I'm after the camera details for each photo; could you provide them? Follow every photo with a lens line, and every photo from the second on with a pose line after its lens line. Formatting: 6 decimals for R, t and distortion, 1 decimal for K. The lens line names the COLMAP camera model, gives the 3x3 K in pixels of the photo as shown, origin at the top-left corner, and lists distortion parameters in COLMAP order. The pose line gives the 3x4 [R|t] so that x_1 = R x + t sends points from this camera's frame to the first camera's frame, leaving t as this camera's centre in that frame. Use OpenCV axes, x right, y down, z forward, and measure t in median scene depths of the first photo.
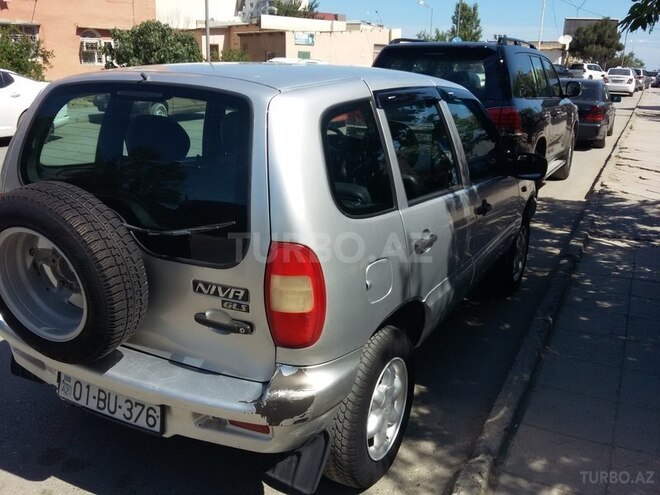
lens RADIAL K [[591.9, 0, 330.0], [0, 591.9, 247.5], [0, 0, 1]] dist [0.086380, -0.183193]
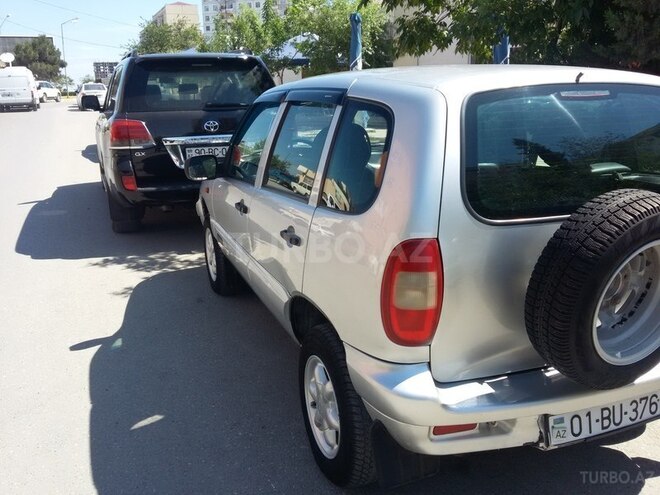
lens RADIAL K [[591.9, 0, 330.0], [0, 591.9, 247.5], [0, 0, 1]] dist [0.086380, -0.183193]
pose [[0.662690, -0.228785, 0.713091, -1.331854], [0.247380, 0.965618, 0.079909, -0.194730], [-0.706856, 0.123449, 0.696502, 0.644460]]
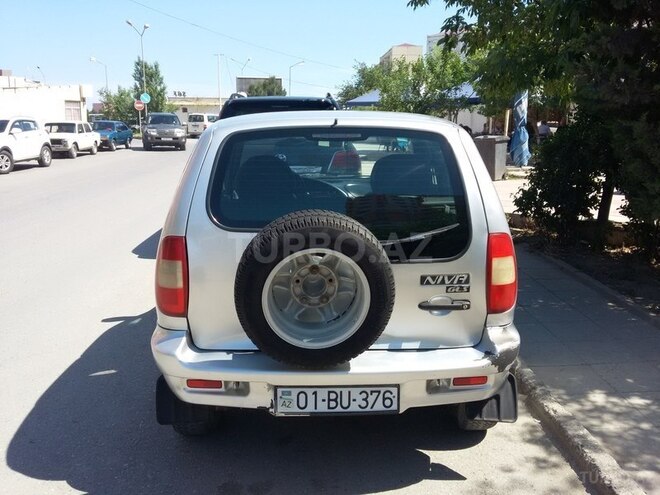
lens RADIAL K [[591.9, 0, 330.0], [0, 591.9, 247.5], [0, 0, 1]] dist [0.086380, -0.183193]
pose [[0.874010, -0.122673, 0.470169, -0.920525], [0.162798, 0.985611, -0.045471, 0.019833], [-0.457825, 0.116285, 0.881404, -0.032583]]
